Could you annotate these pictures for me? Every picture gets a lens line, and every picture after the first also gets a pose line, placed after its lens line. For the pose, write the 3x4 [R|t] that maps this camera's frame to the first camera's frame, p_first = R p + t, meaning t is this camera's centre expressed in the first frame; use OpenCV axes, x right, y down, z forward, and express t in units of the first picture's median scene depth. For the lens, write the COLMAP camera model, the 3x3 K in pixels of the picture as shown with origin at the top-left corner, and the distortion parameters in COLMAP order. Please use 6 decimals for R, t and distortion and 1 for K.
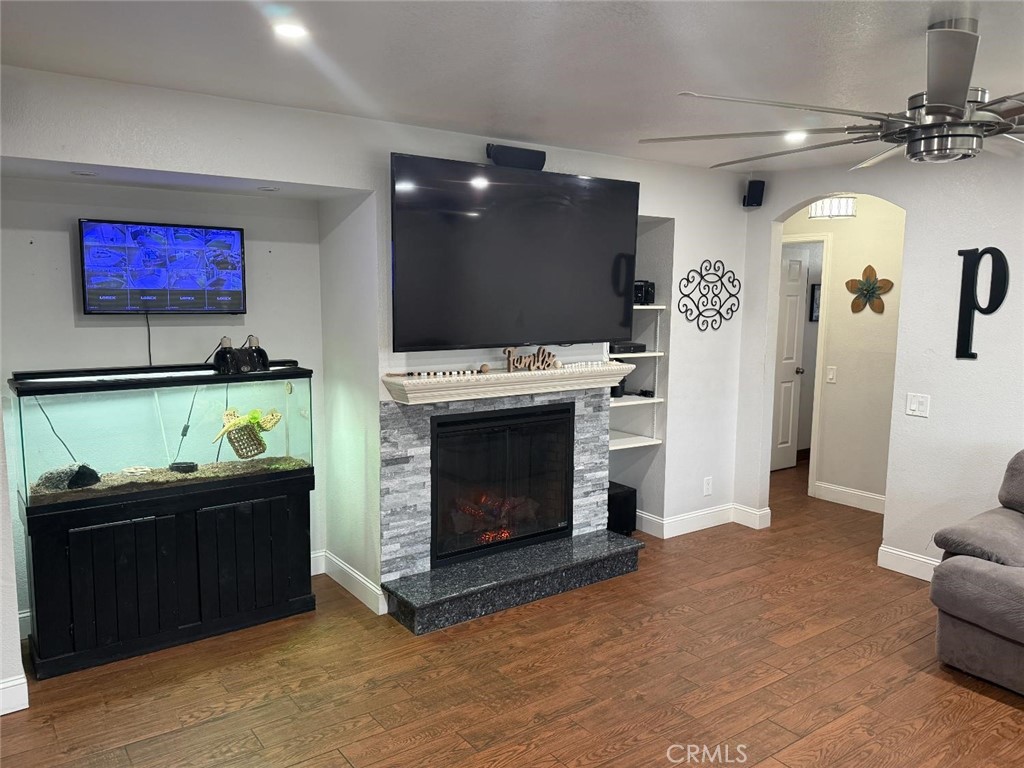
lens RADIAL K [[771.5, 0, 509.7], [0, 771.5, 382.5], [0, 0, 1]] dist [0.009274, -0.009345]
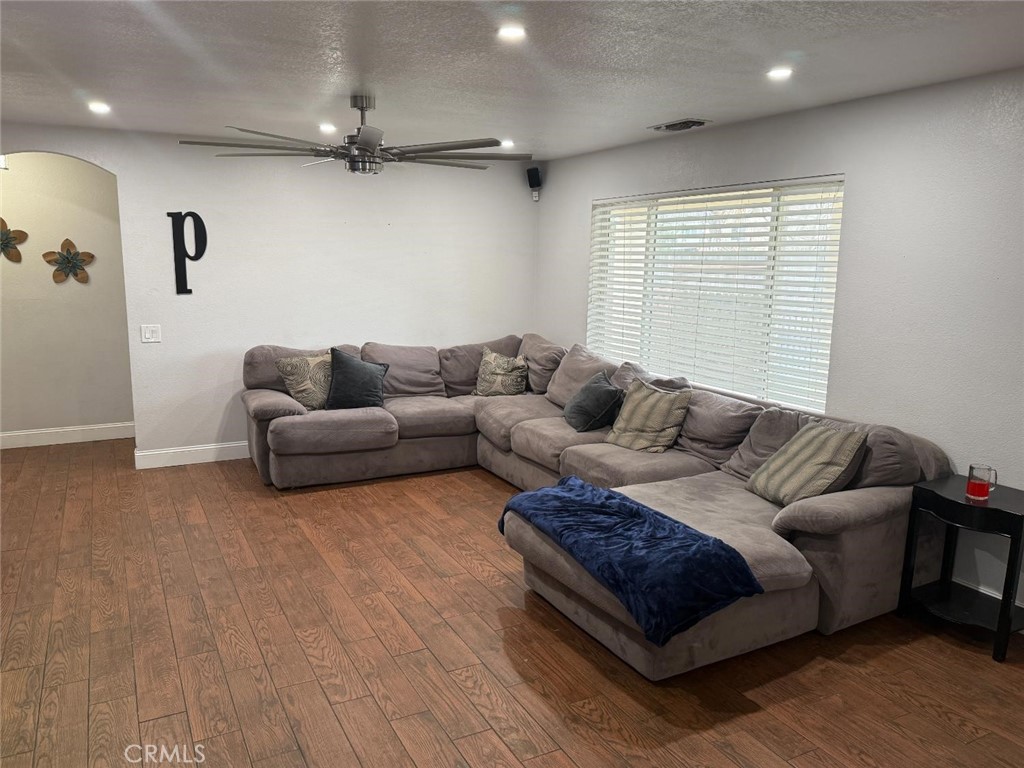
lens RADIAL K [[771.5, 0, 510.7], [0, 771.5, 388.8], [0, 0, 1]] dist [0.009274, -0.009345]
pose [[0.155775, -0.187882, 0.969760, -0.686320], [0.107391, 0.979147, 0.172450, -0.041420], [-0.981938, 0.077280, 0.172703, 0.222394]]
